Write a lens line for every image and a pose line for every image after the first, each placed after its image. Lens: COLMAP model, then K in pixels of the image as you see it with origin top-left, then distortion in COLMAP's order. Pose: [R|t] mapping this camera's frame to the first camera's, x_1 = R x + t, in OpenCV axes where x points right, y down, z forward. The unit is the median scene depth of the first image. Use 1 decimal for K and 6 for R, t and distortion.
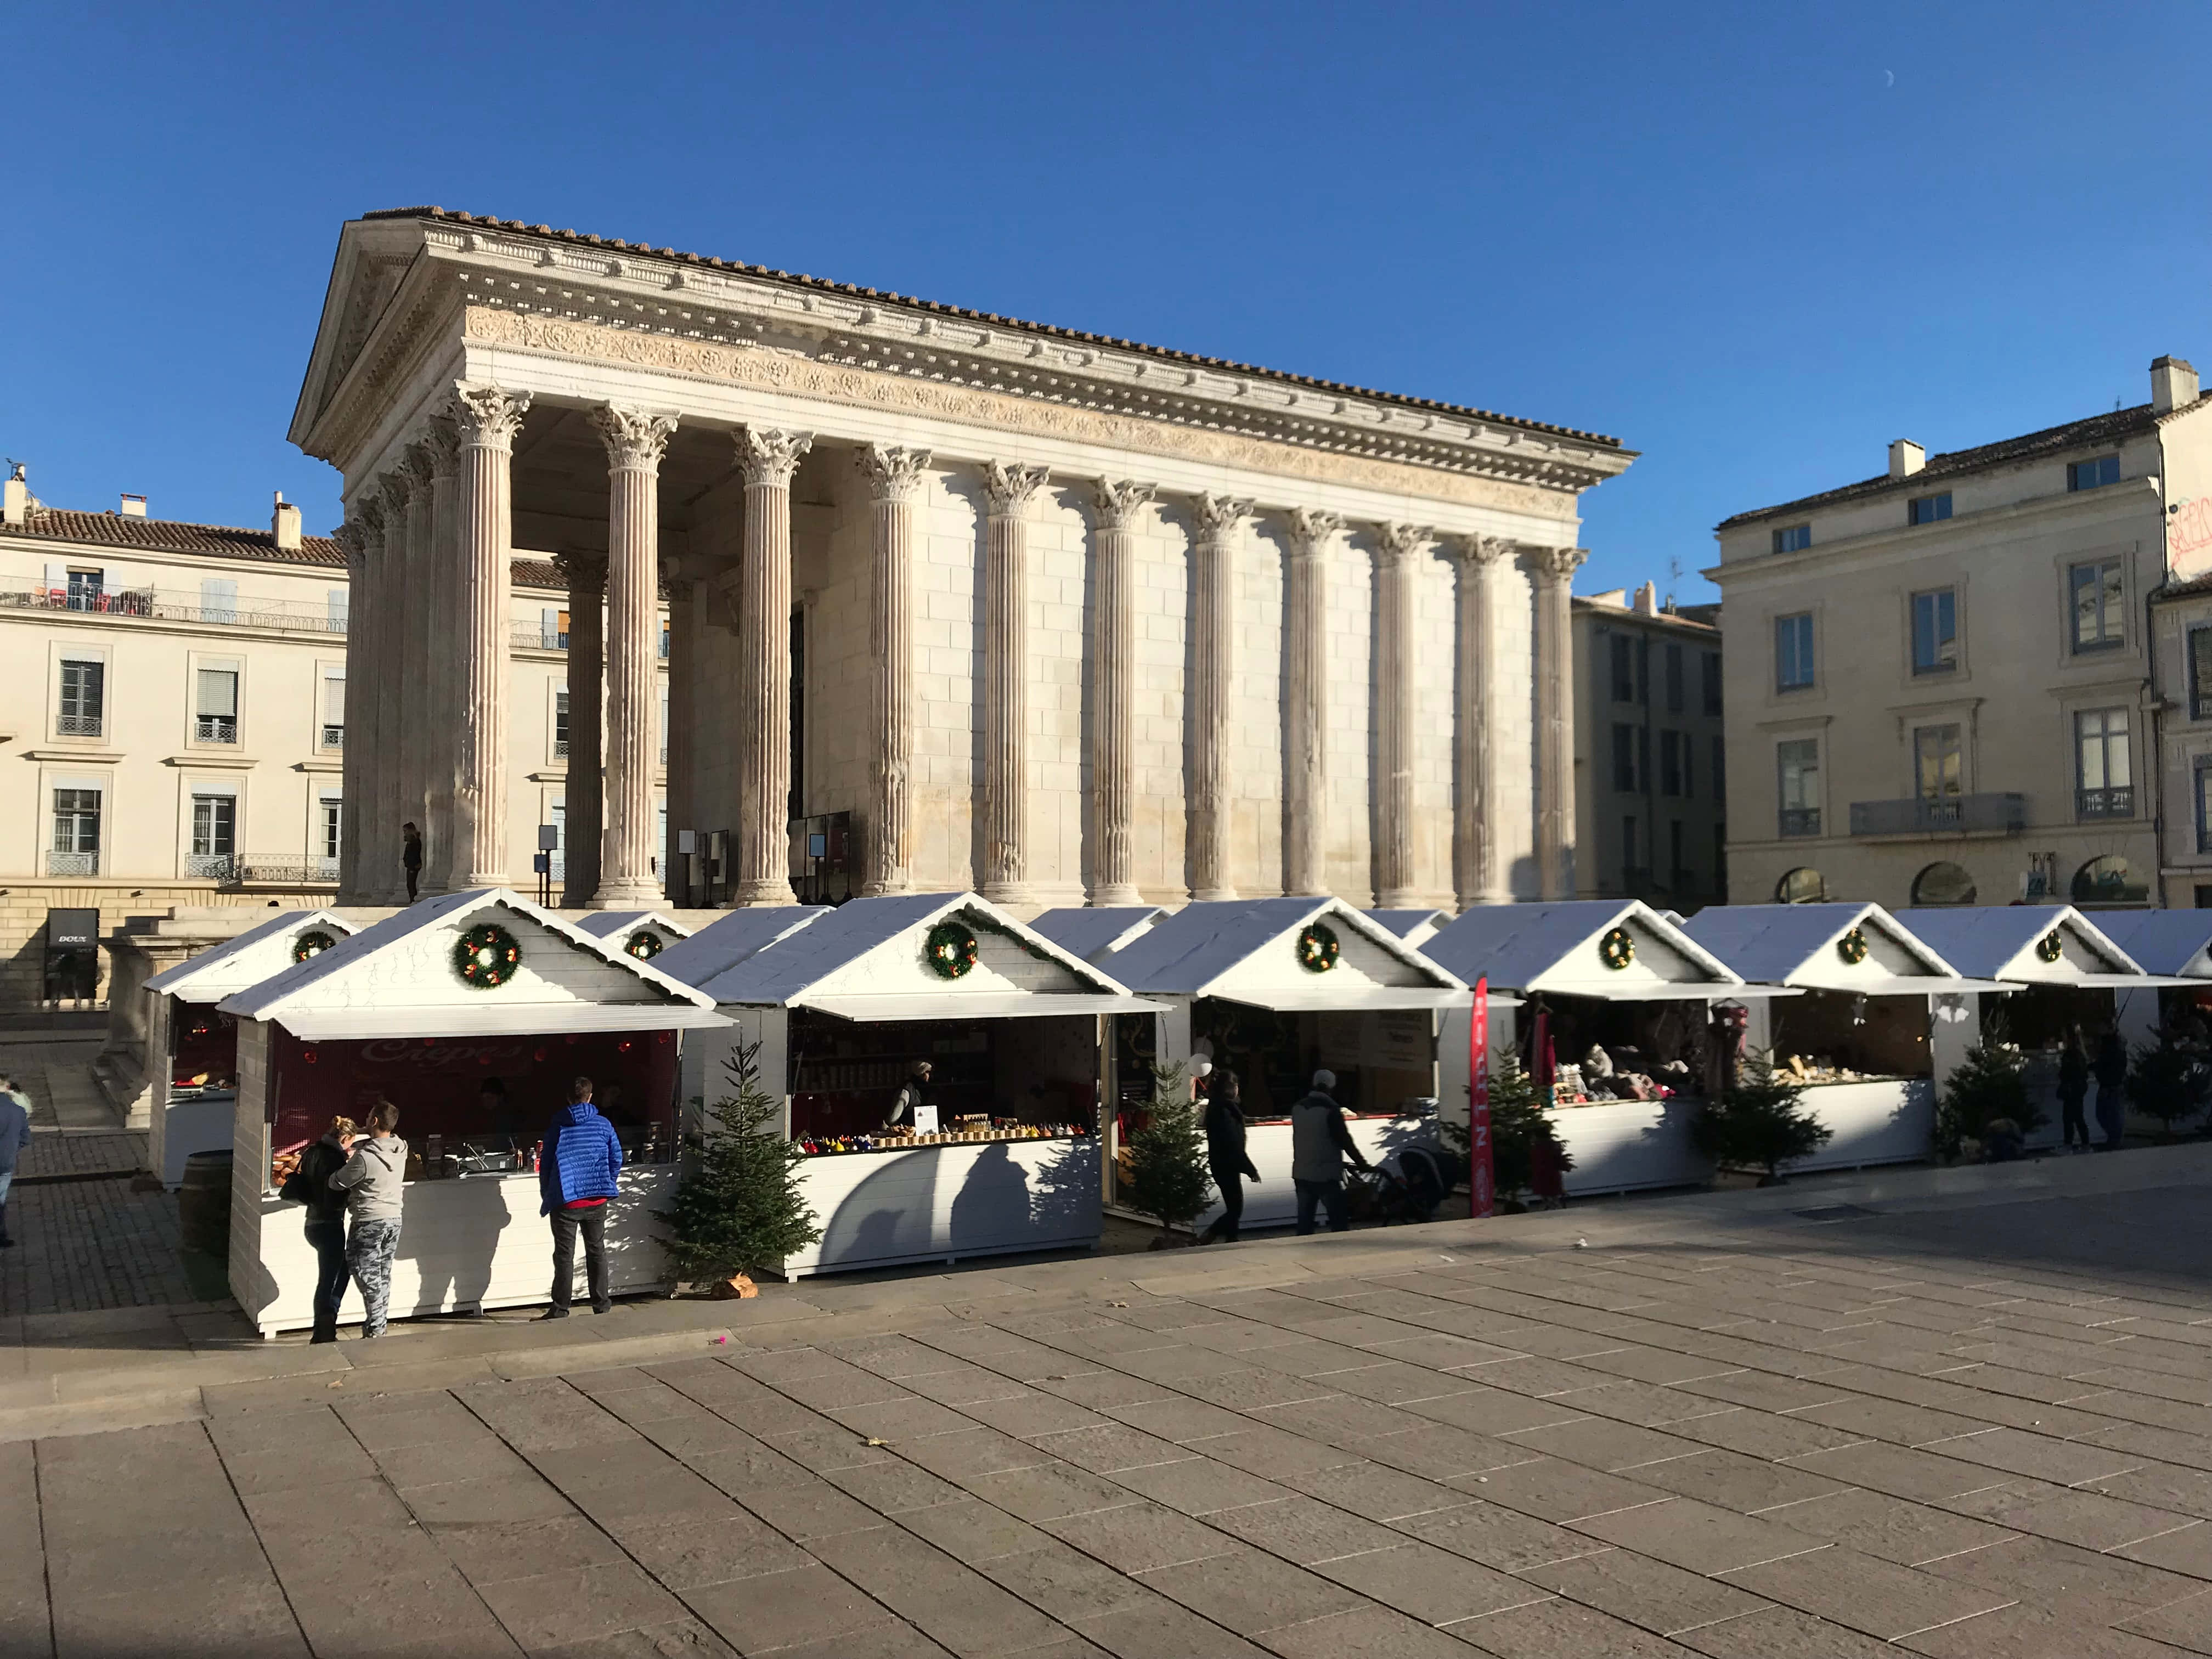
lens RADIAL K [[1799.6, 0, 1113.1], [0, 1799.6, 823.4], [0, 0, 1]] dist [0.059257, -0.106003]
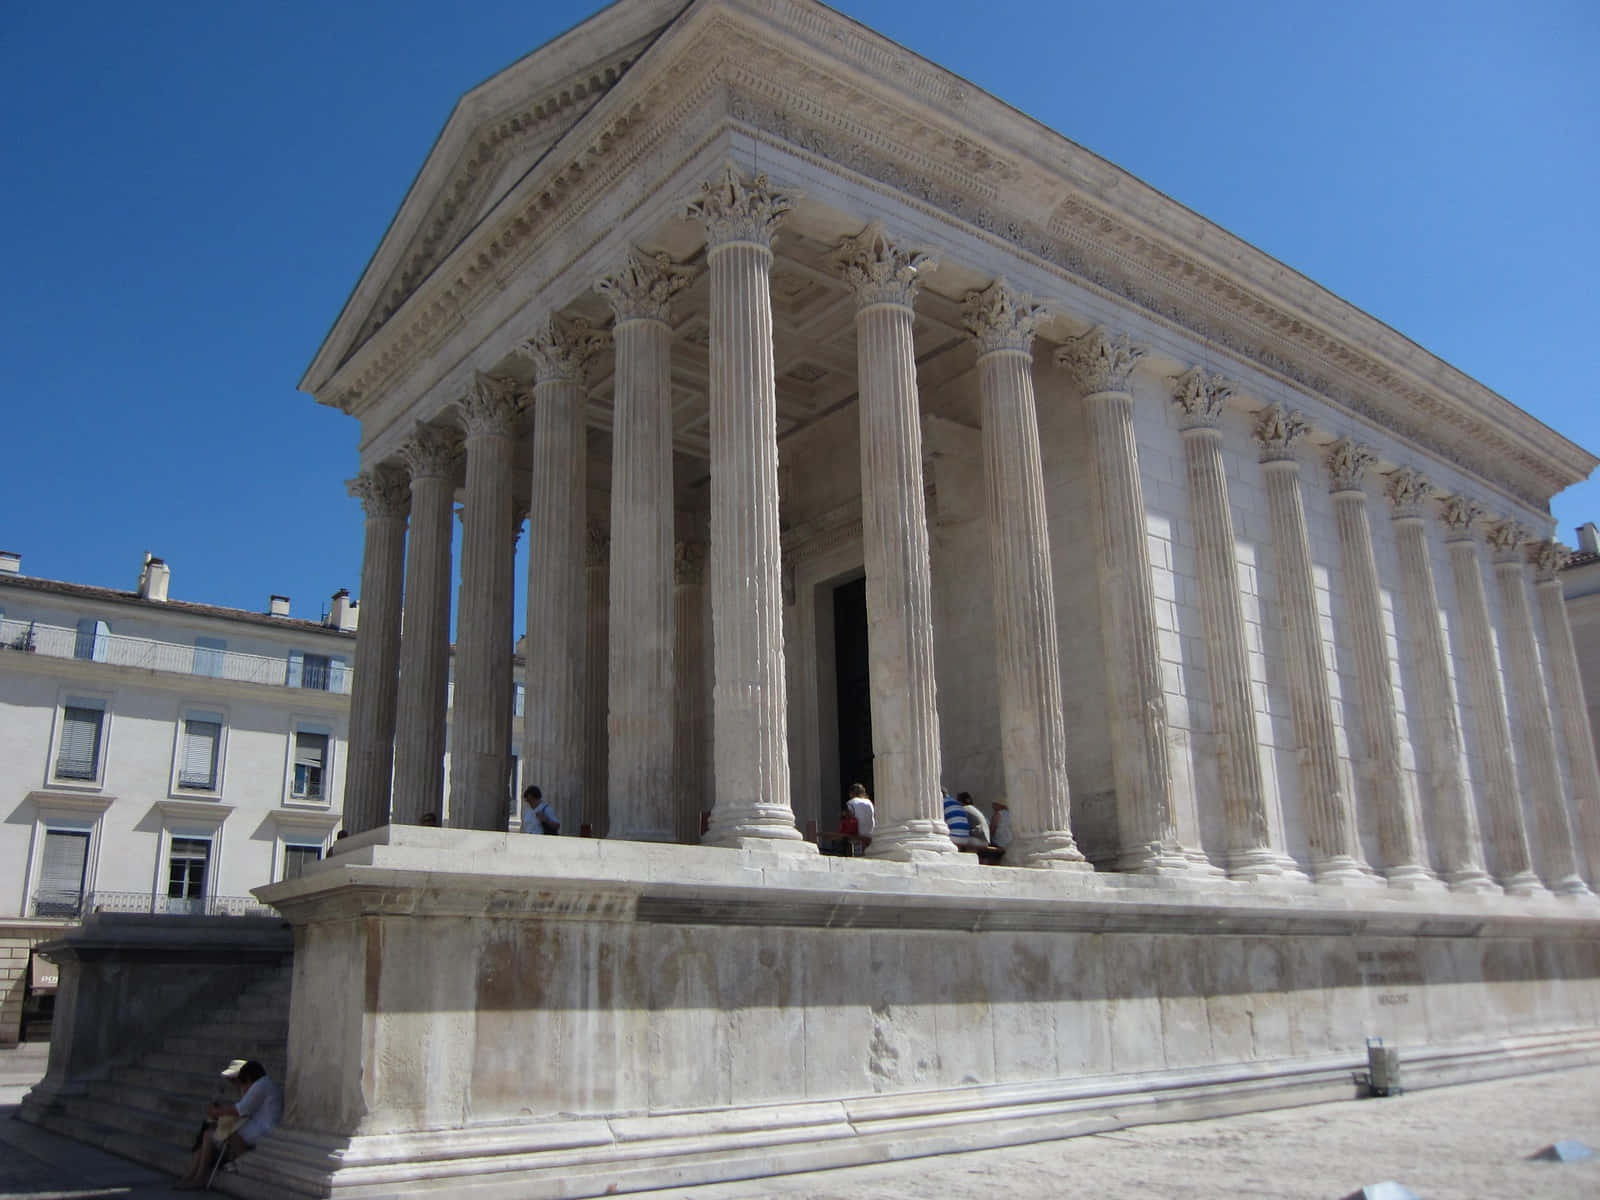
lens RADIAL K [[1305.8, 0, 798.5], [0, 1305.8, 598.9], [0, 0, 1]] dist [-0.054193, 0.003595]
pose [[0.991669, 0.016141, 0.127801, -0.309972], [0.014877, 0.971130, -0.238085, 0.053408], [-0.127954, 0.238002, 0.962799, 0.396789]]
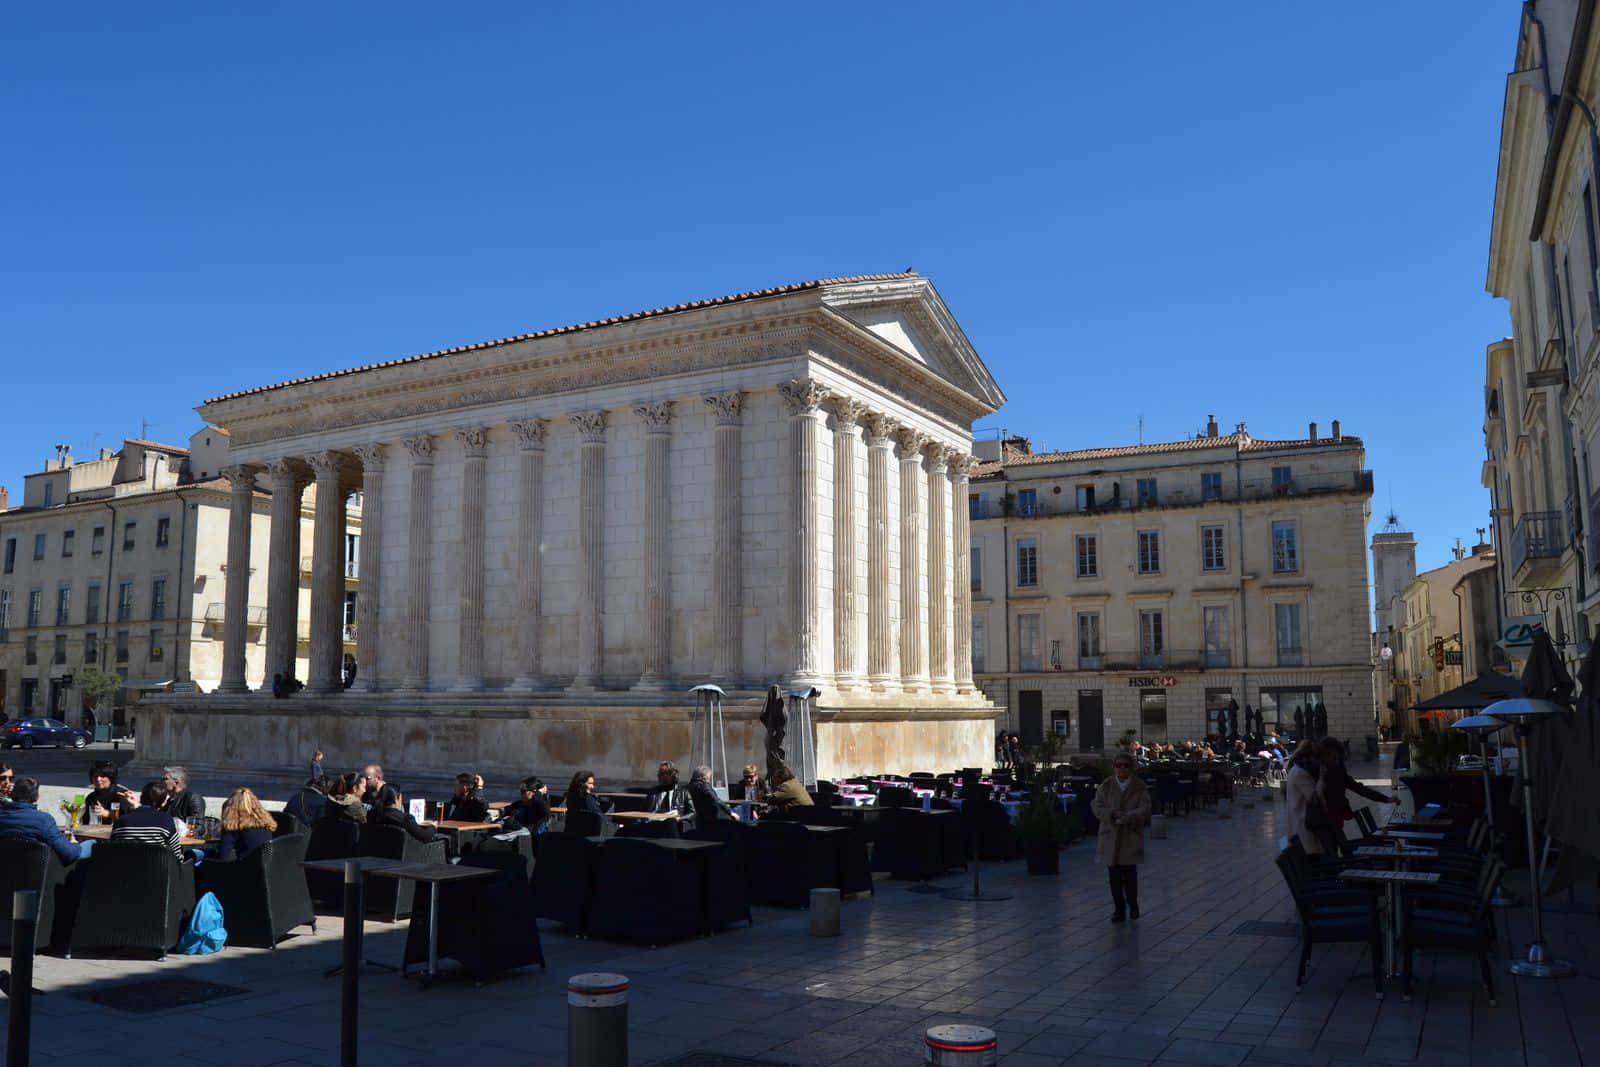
lens RADIAL K [[1293.7, 0, 780.7], [0, 1293.7, 551.6], [0, 0, 1]] dist [-0.097285, 0.002651]
pose [[0.484683, -0.105652, -0.868286, 1.090926], [0.055377, 0.994393, -0.090085, 0.040174], [0.872935, -0.004420, 0.487816, 0.646916]]
